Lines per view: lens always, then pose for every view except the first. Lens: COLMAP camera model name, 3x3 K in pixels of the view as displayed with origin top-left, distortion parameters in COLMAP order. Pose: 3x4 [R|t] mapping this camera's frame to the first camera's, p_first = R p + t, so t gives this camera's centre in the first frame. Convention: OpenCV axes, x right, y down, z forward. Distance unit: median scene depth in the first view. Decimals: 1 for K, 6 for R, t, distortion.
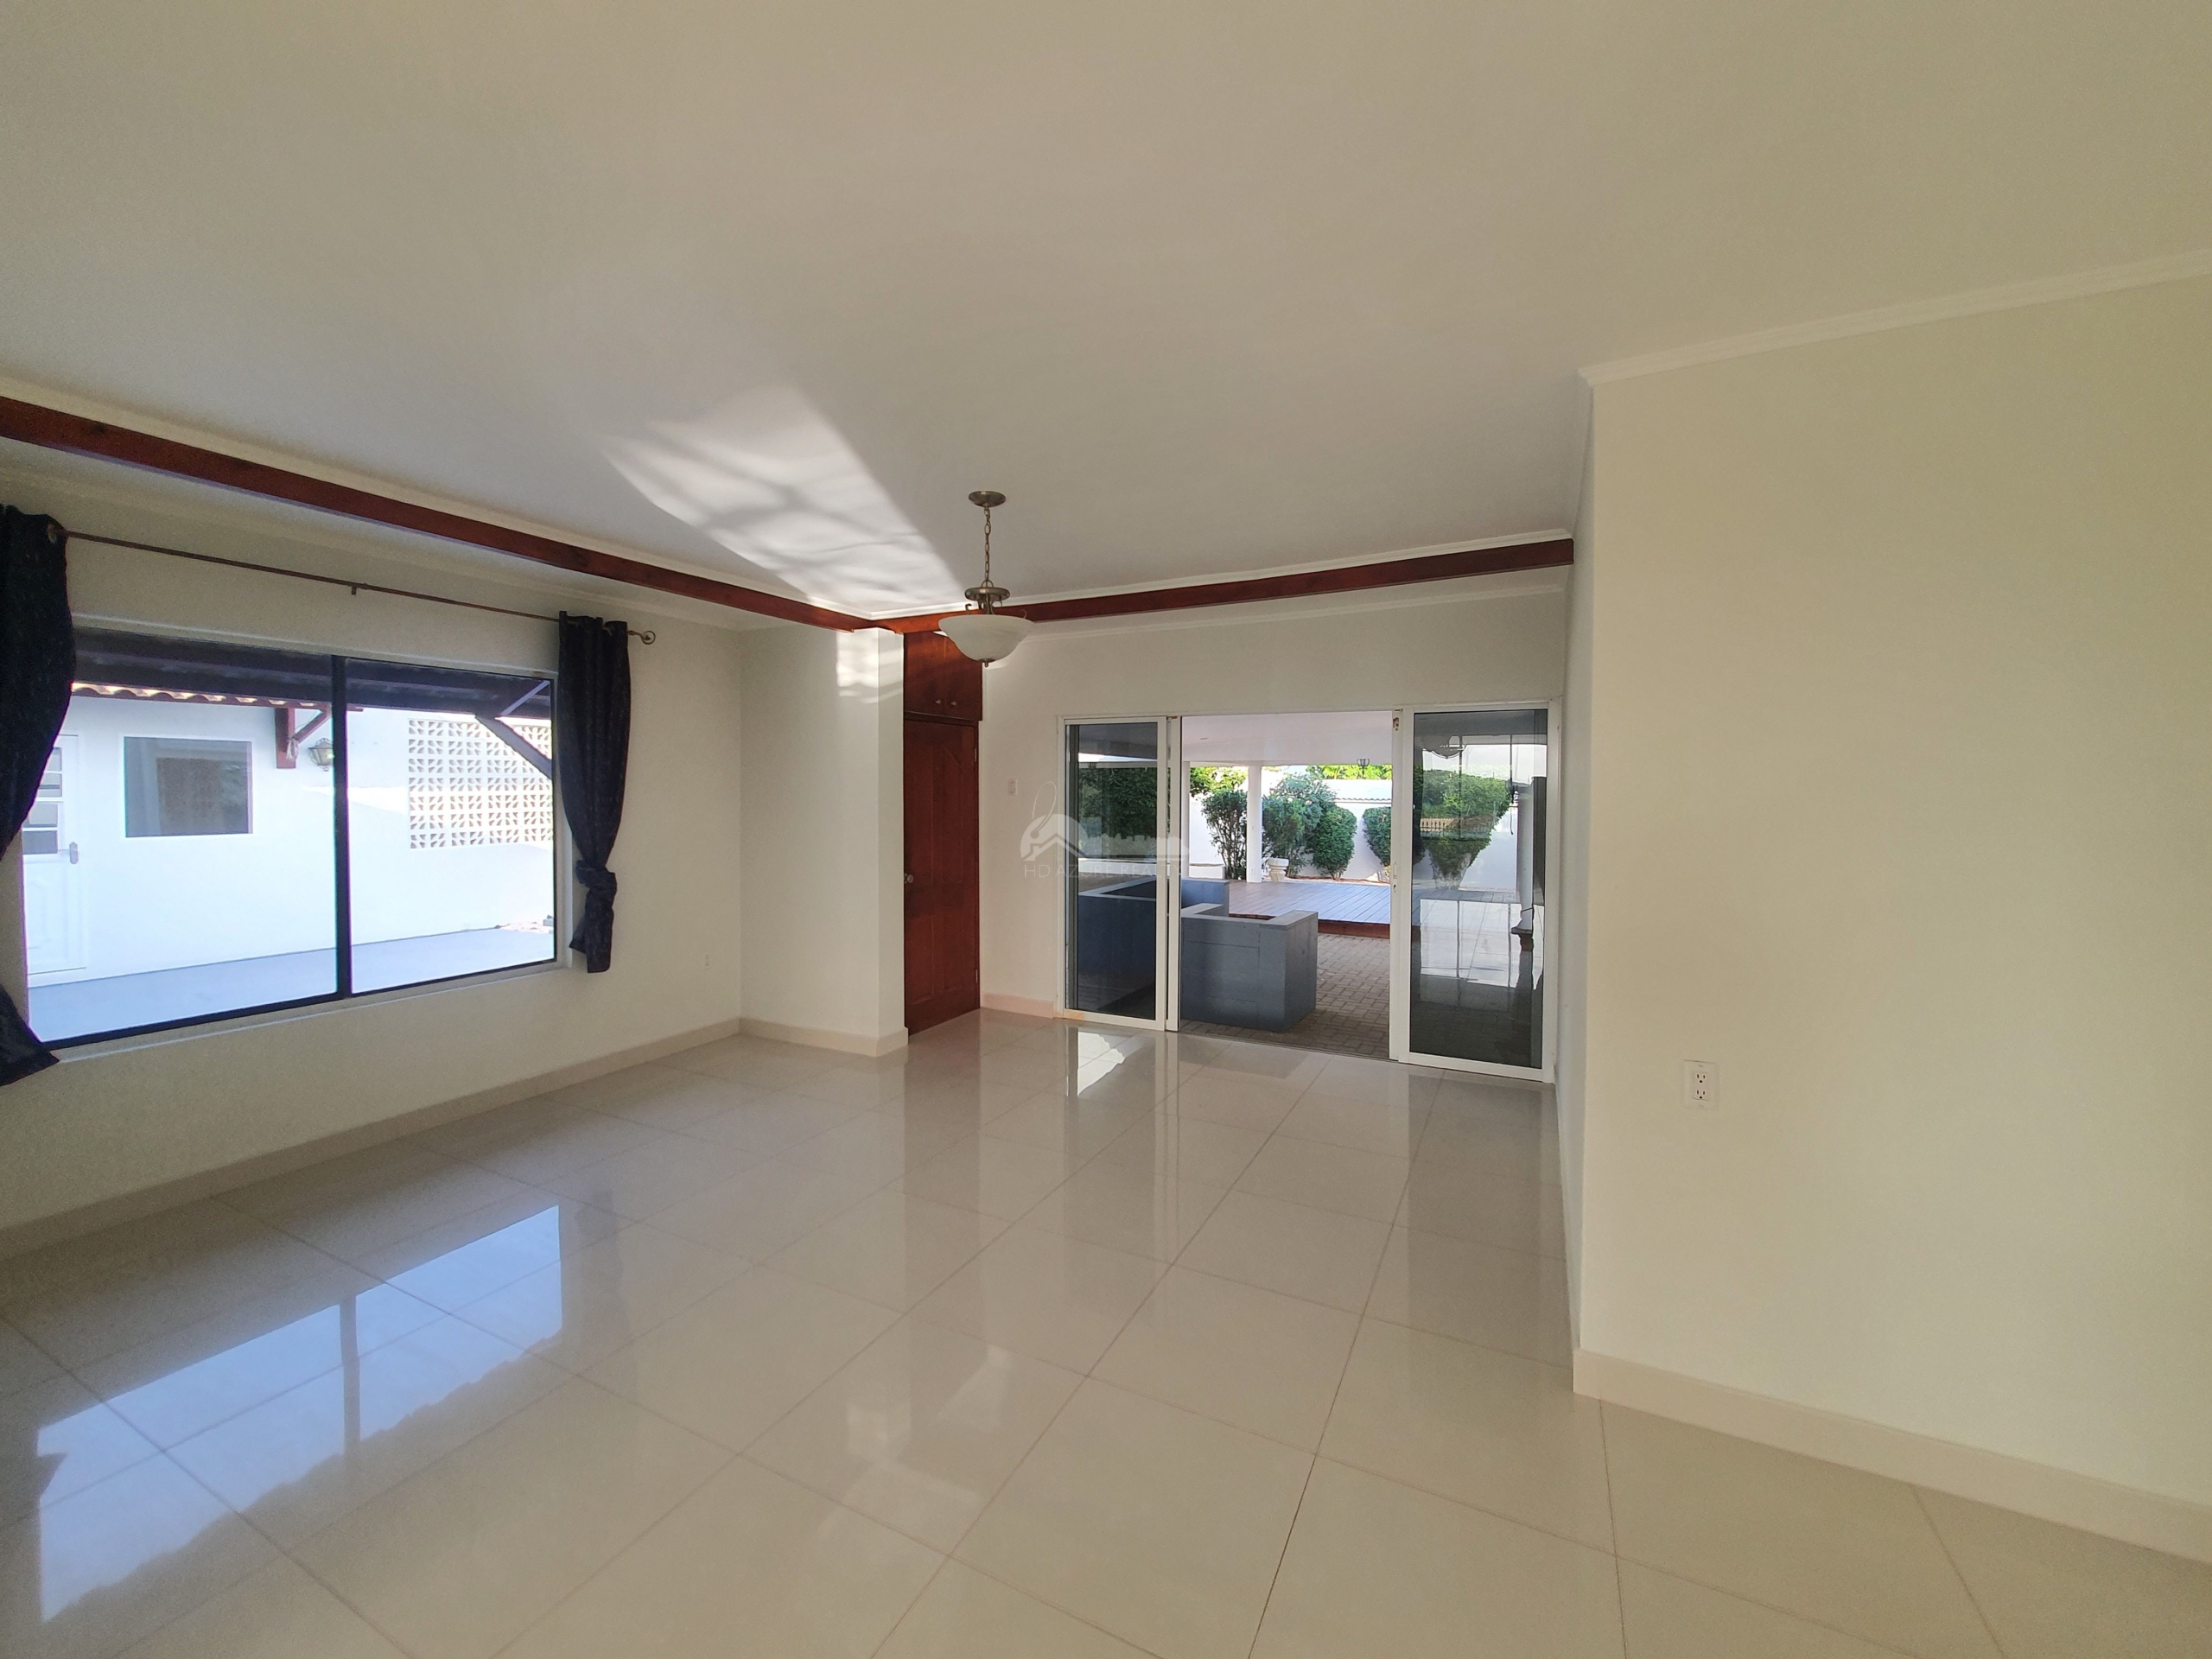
lens RADIAL K [[879.6, 0, 1096.9], [0, 879.6, 811.2], [0, 0, 1]] dist [-0.000670, -0.000488]
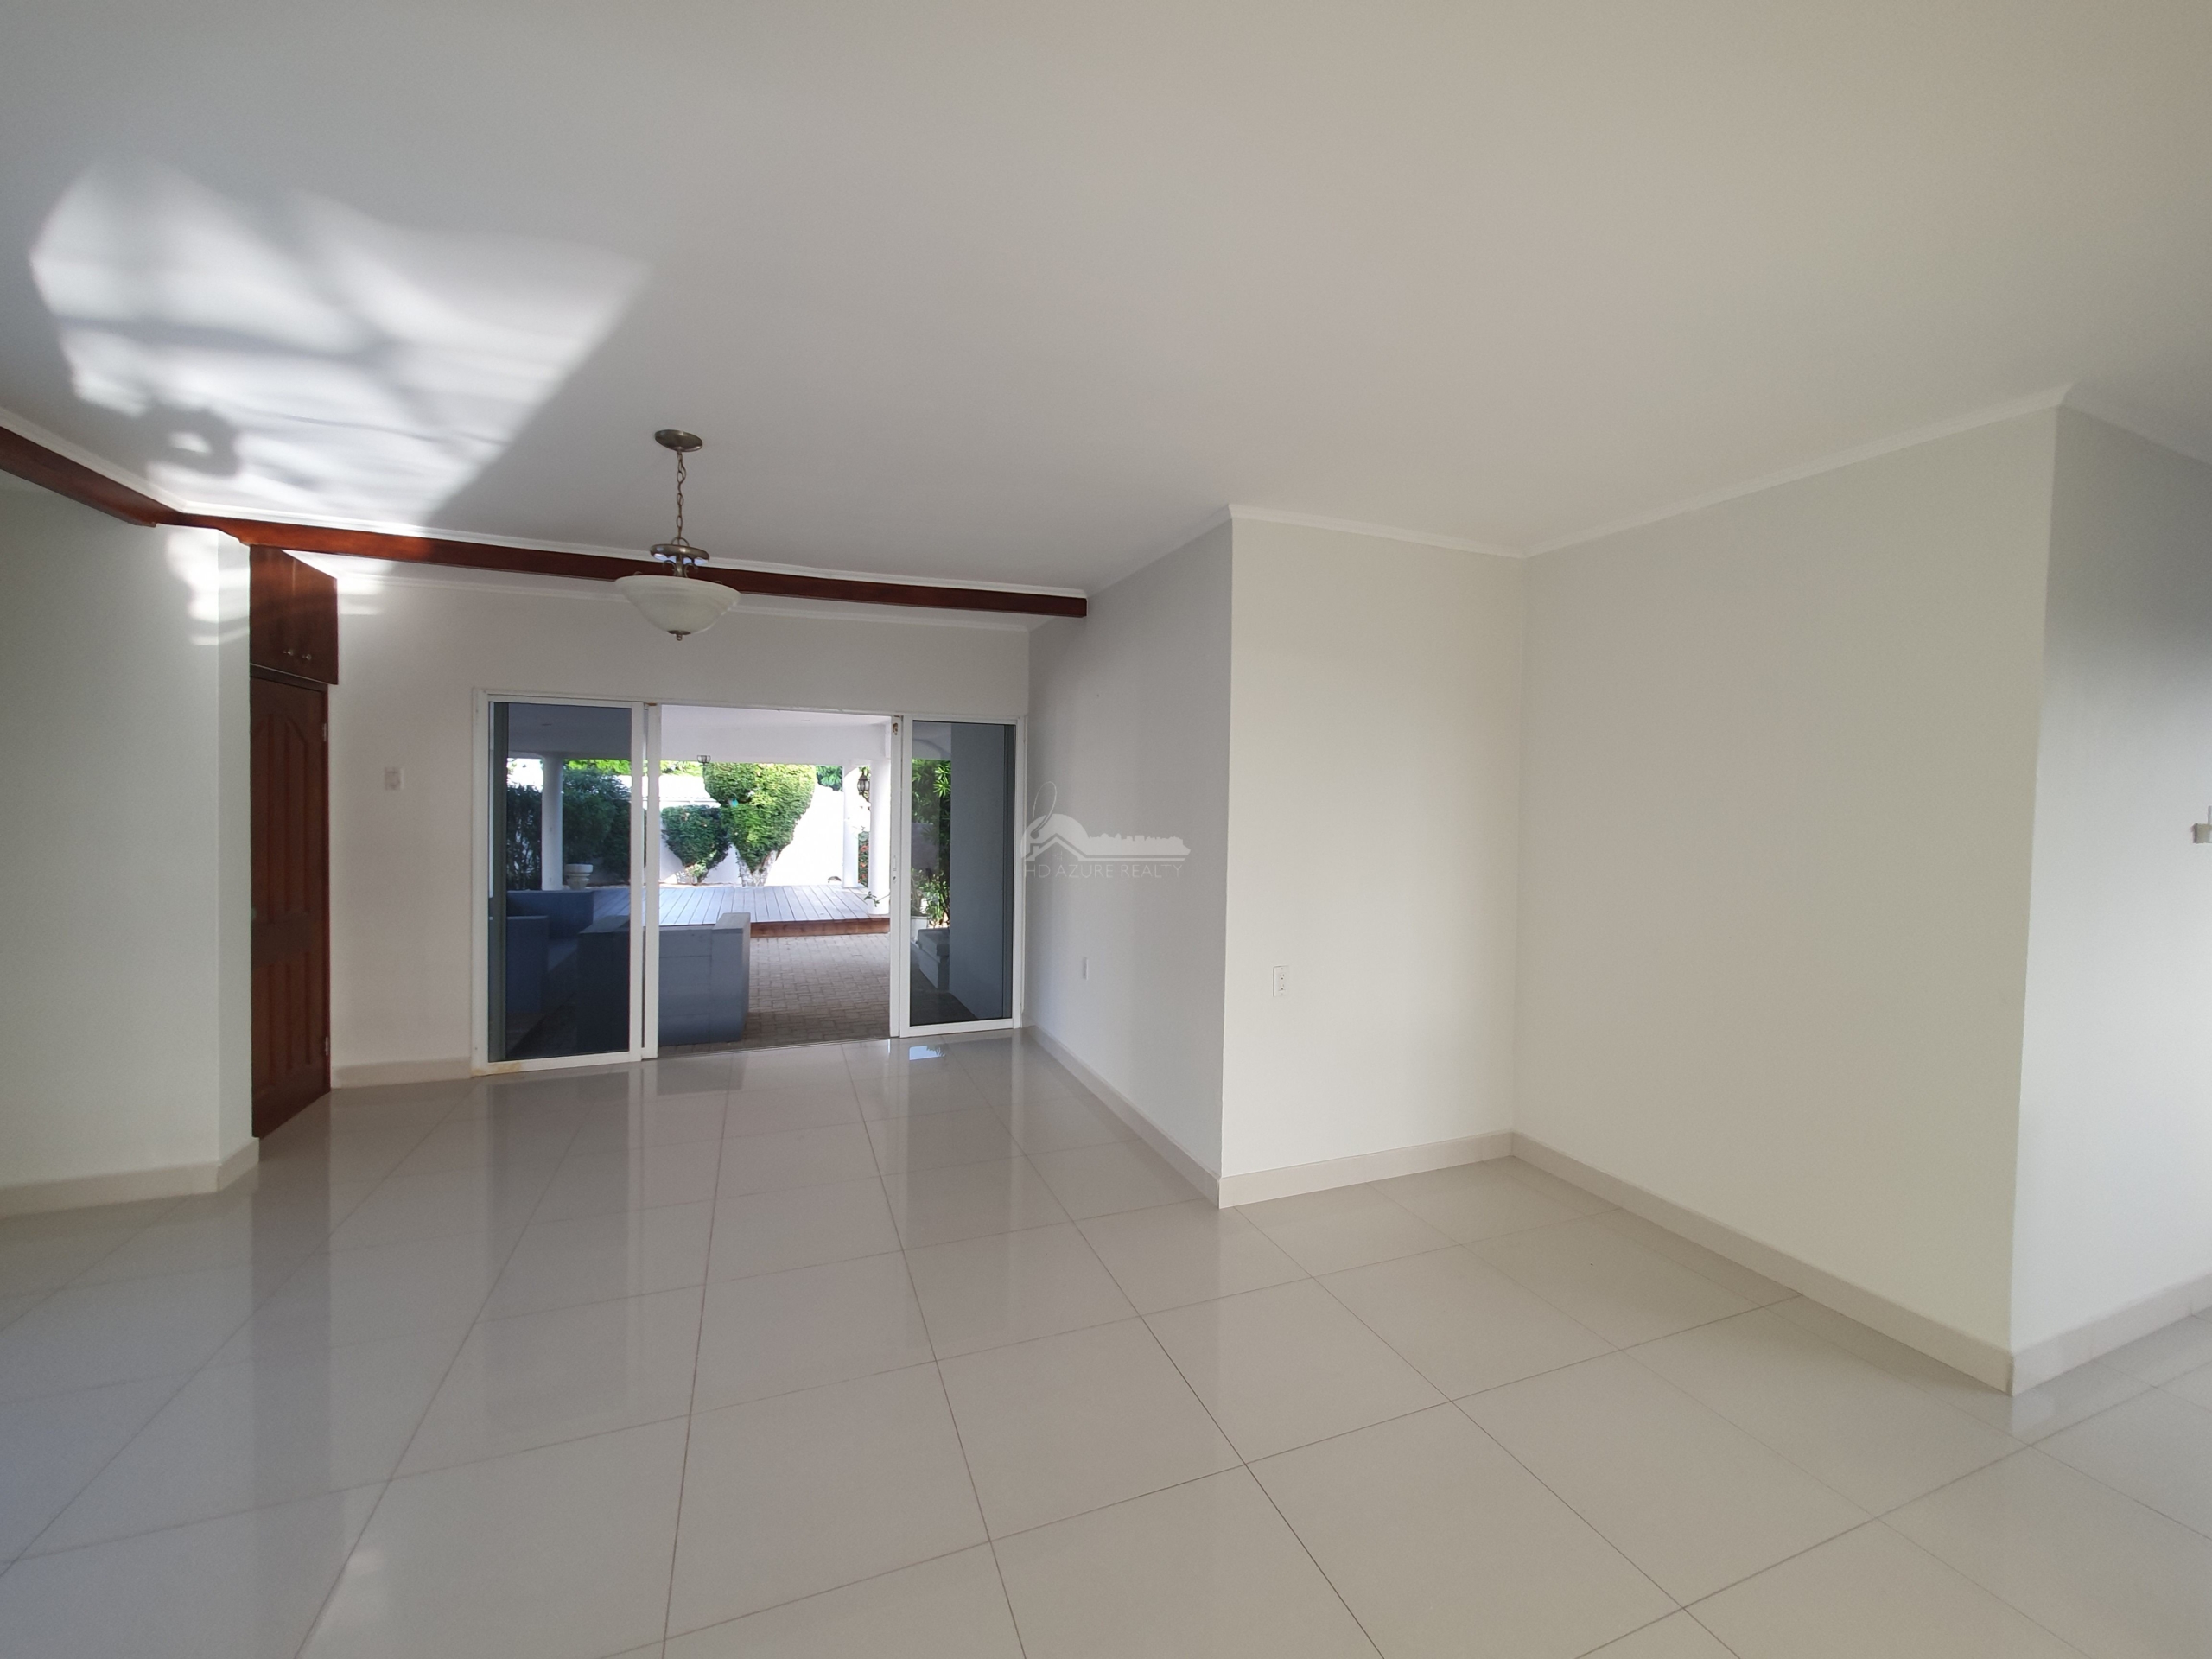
lens RADIAL K [[879.6, 0, 1096.9], [0, 879.6, 811.2], [0, 0, 1]] dist [-0.000670, -0.000488]
pose [[0.666442, -0.007363, 0.745521, -0.288209], [0.005826, 0.999972, 0.004668, -0.000674], [-0.745534, 0.001232, 0.666466, 0.080960]]
